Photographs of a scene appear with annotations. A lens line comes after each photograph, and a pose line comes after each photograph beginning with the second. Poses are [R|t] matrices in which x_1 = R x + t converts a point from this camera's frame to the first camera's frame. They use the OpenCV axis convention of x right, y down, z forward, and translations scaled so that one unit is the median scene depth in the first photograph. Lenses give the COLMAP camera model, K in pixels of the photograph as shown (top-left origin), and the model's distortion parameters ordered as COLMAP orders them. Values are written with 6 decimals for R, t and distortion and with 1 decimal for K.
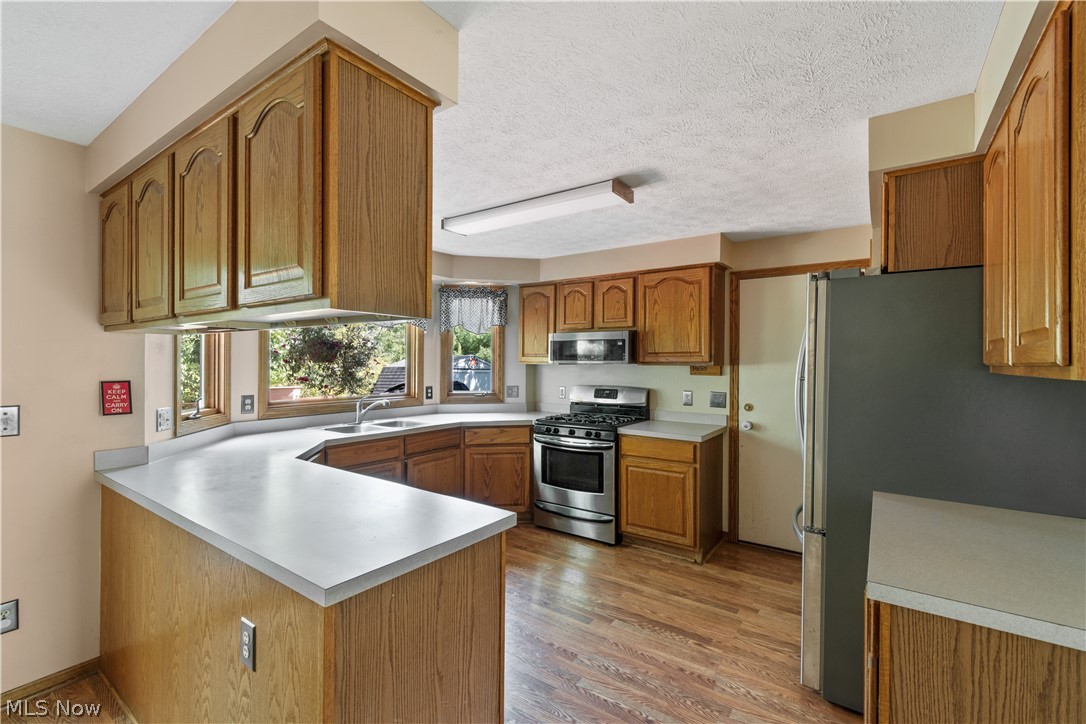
lens RADIAL K [[475.9, 0, 543.0], [0, 475.9, 362.0], [0, 0, 1]] dist [0.000049, -0.000205]
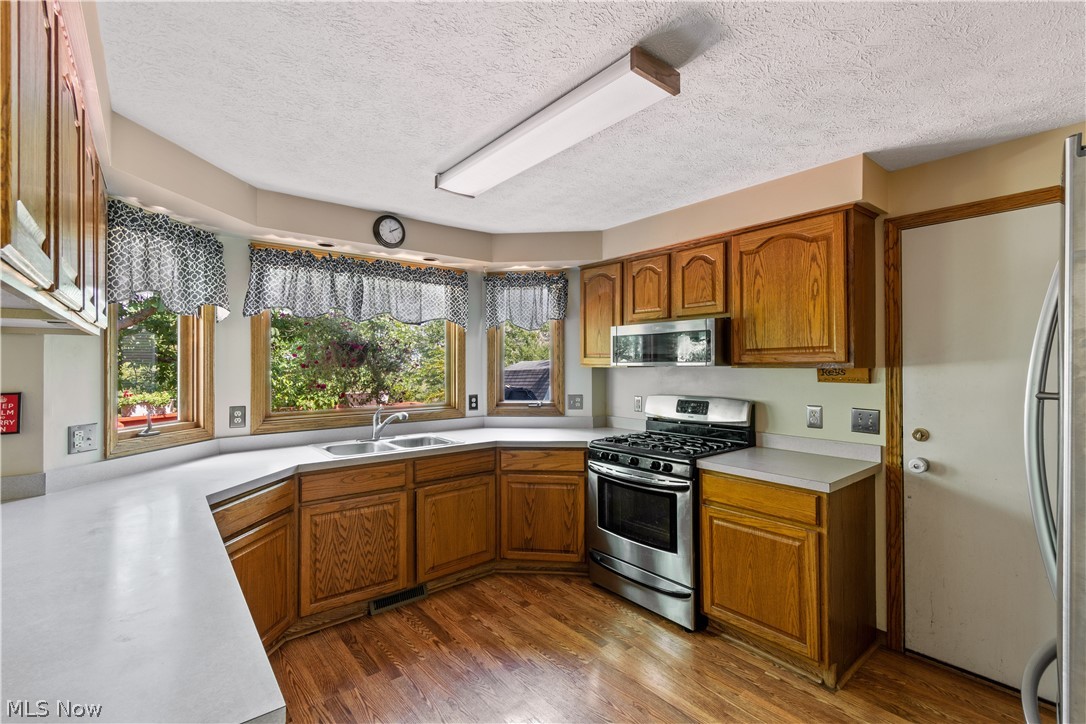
lens RADIAL K [[482.4, 0, 543.7], [0, 482.4, 360.9], [0, 0, 1]] dist [0.000342, -0.000594]
pose [[0.963951, -0.010904, -0.265857, 0.127632], [0.008883, 0.999922, -0.008803, 0.000372], [0.265933, 0.006124, 0.963972, 0.266402]]
